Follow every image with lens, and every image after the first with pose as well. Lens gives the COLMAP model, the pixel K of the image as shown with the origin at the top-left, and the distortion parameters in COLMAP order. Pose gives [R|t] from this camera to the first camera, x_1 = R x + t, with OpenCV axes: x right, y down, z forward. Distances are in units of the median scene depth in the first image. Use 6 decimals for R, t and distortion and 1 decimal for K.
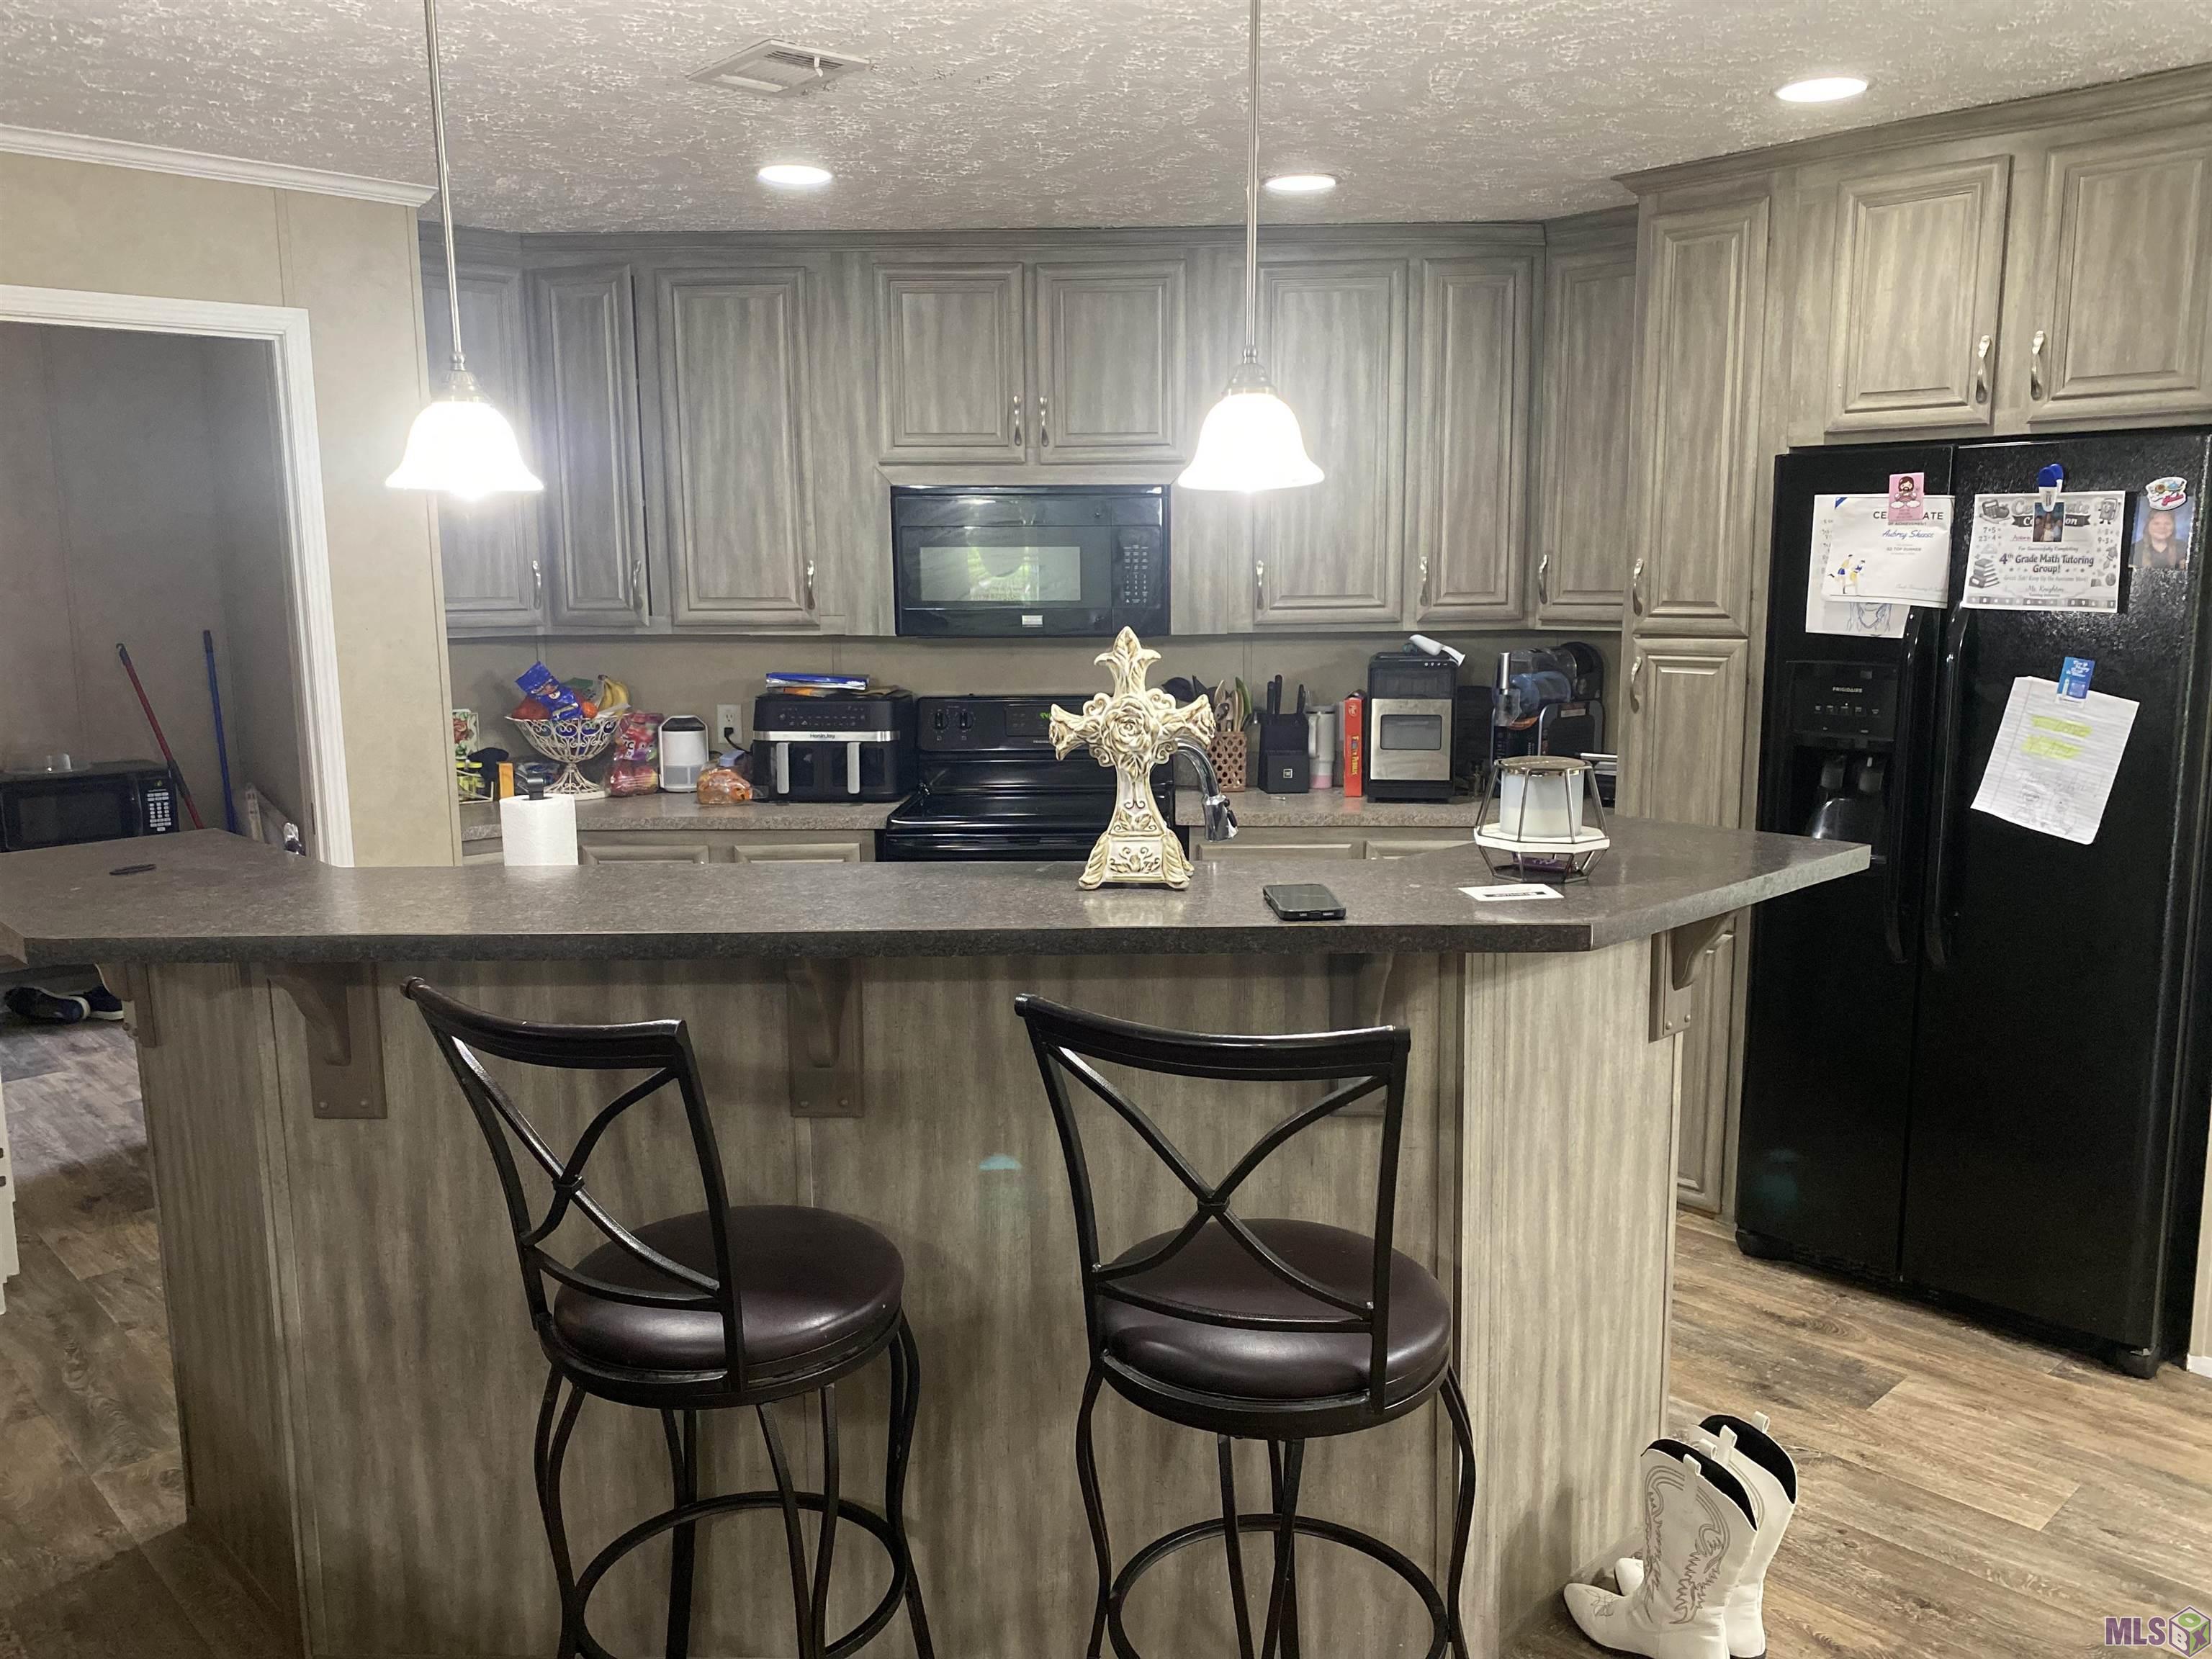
lens RADIAL K [[1670.8, 0, 1125.2], [0, 1670.8, 815.4], [0, 0, 1]] dist [0.037313, -0.044857]
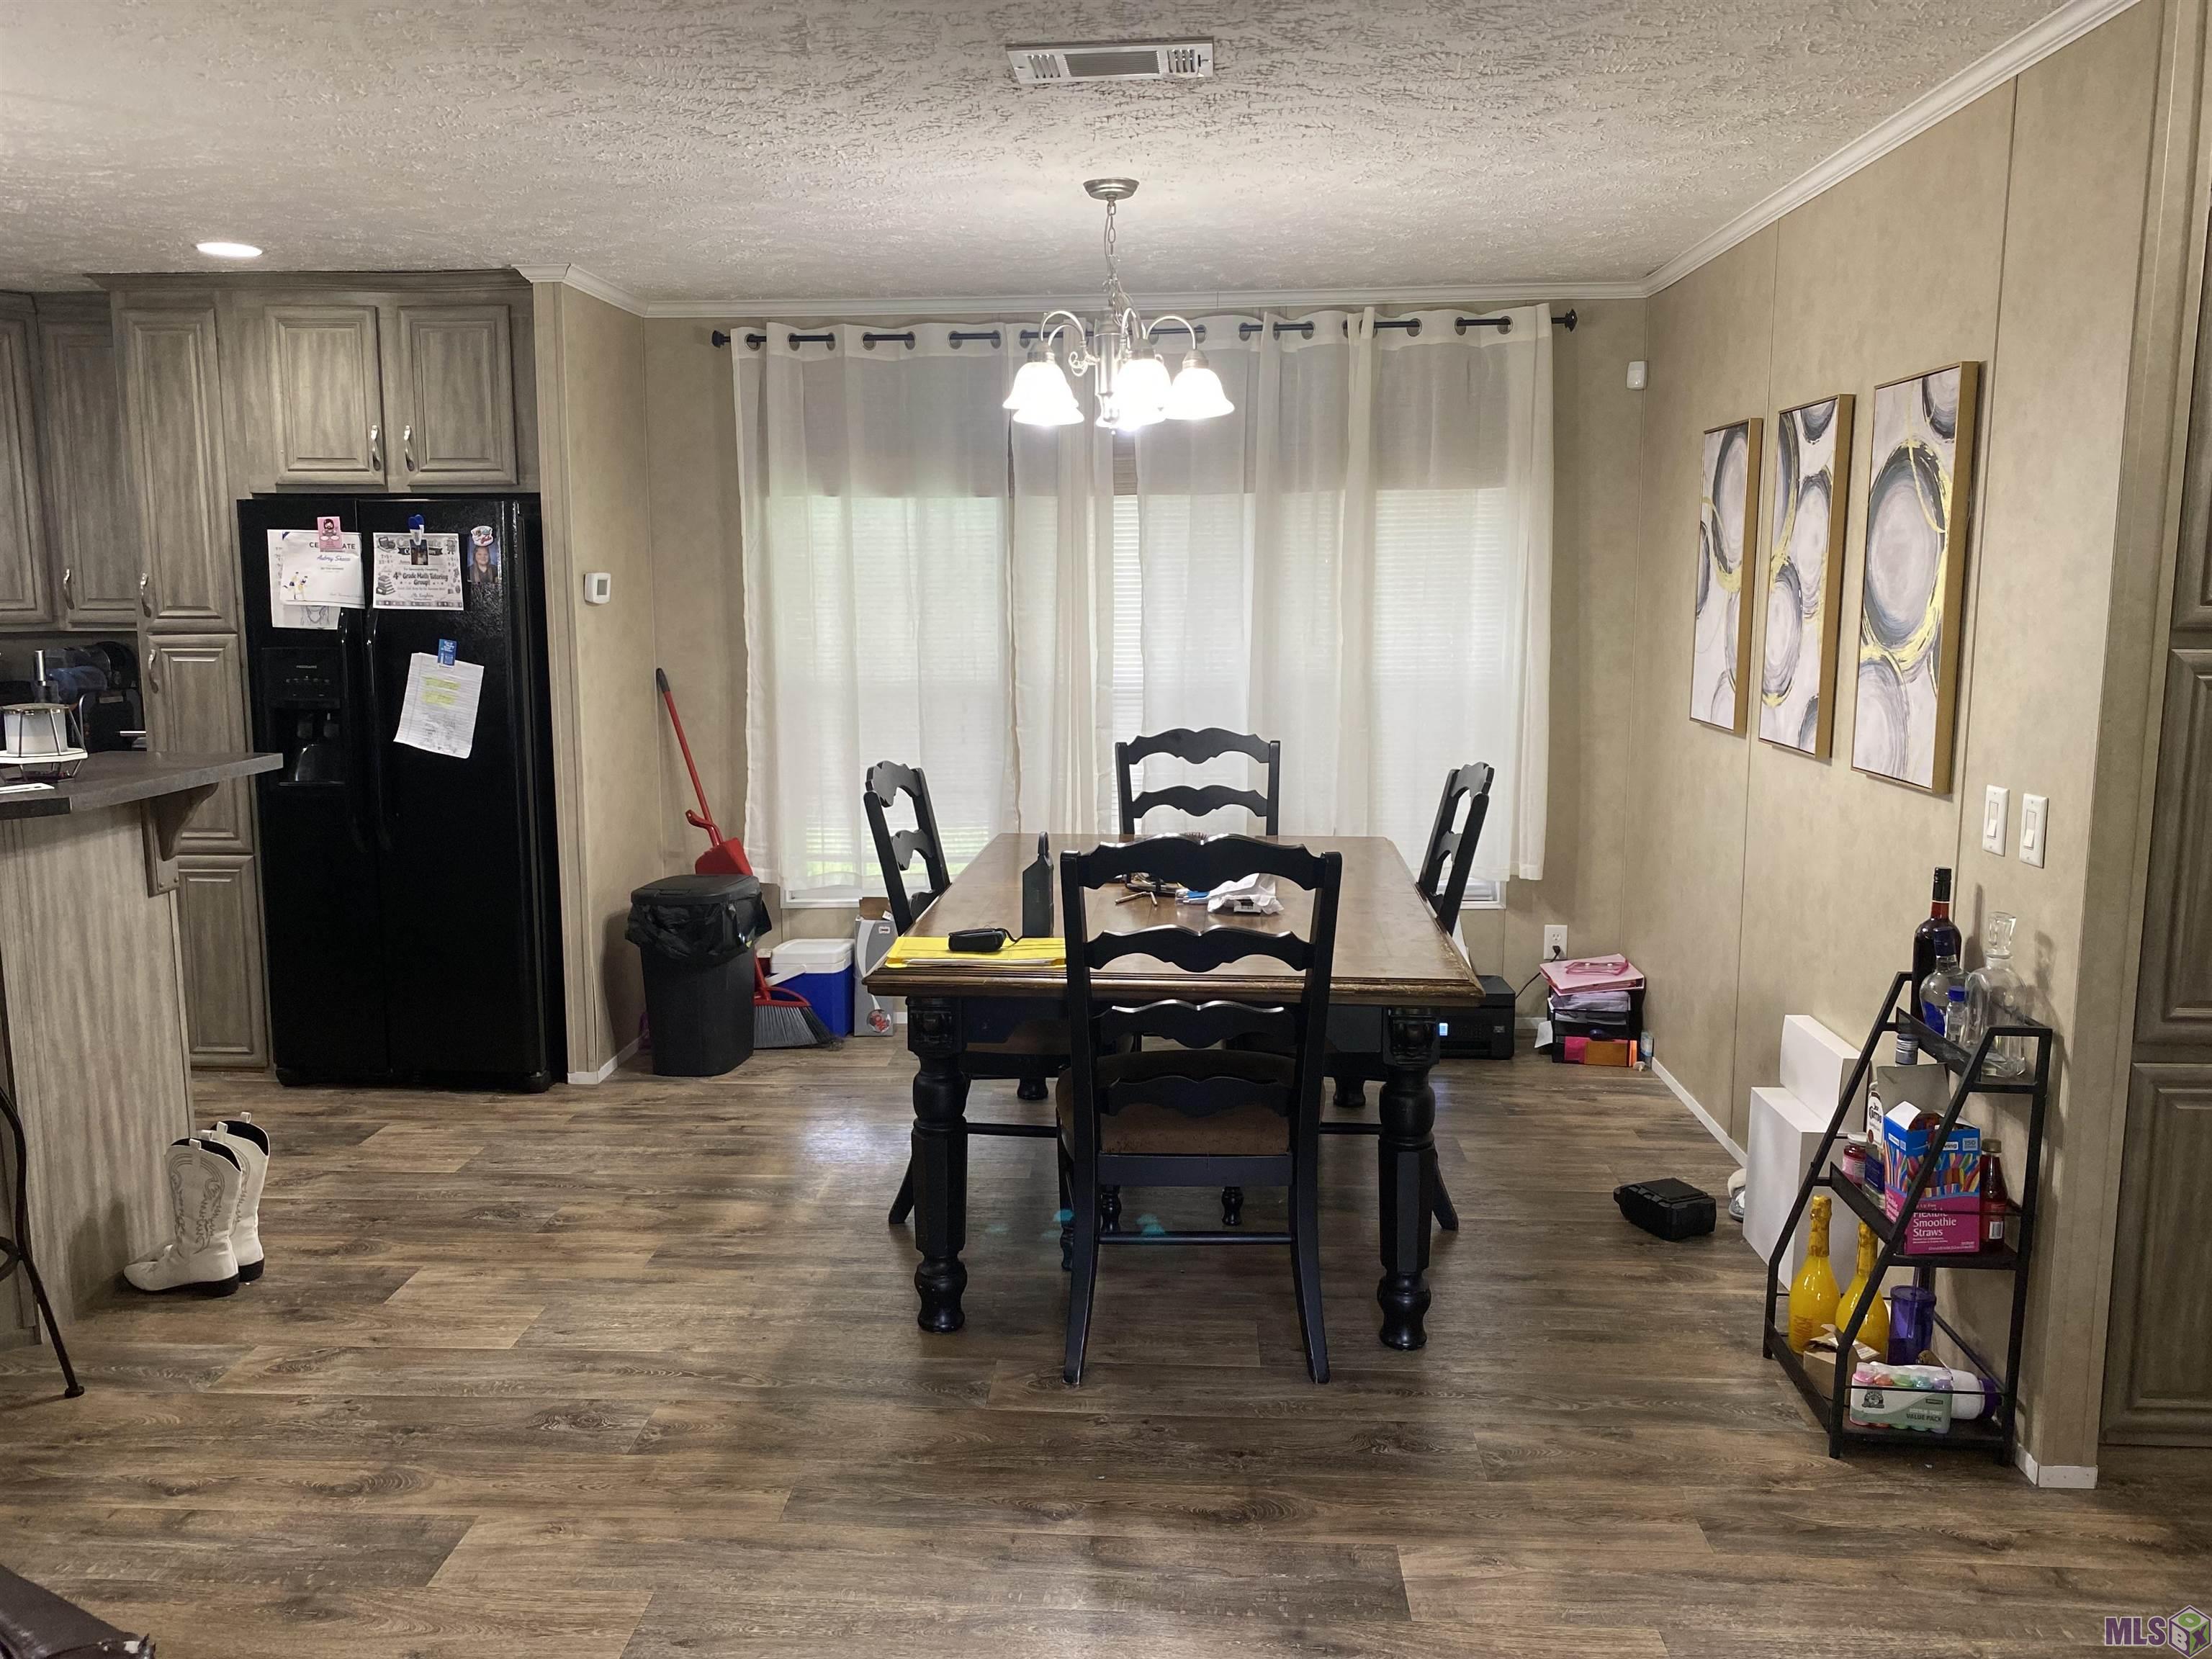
lens RADIAL K [[1670.8, 0, 1085.1], [0, 1670.8, 815.4], [0, 0, 1]] dist [0.037313, -0.044857]
pose [[0.732533, -0.090301, 0.674716, -0.061119], [0.096244, 0.994945, 0.028667, 0.075261], [-0.673894, 0.043938, 0.737520, -0.504038]]
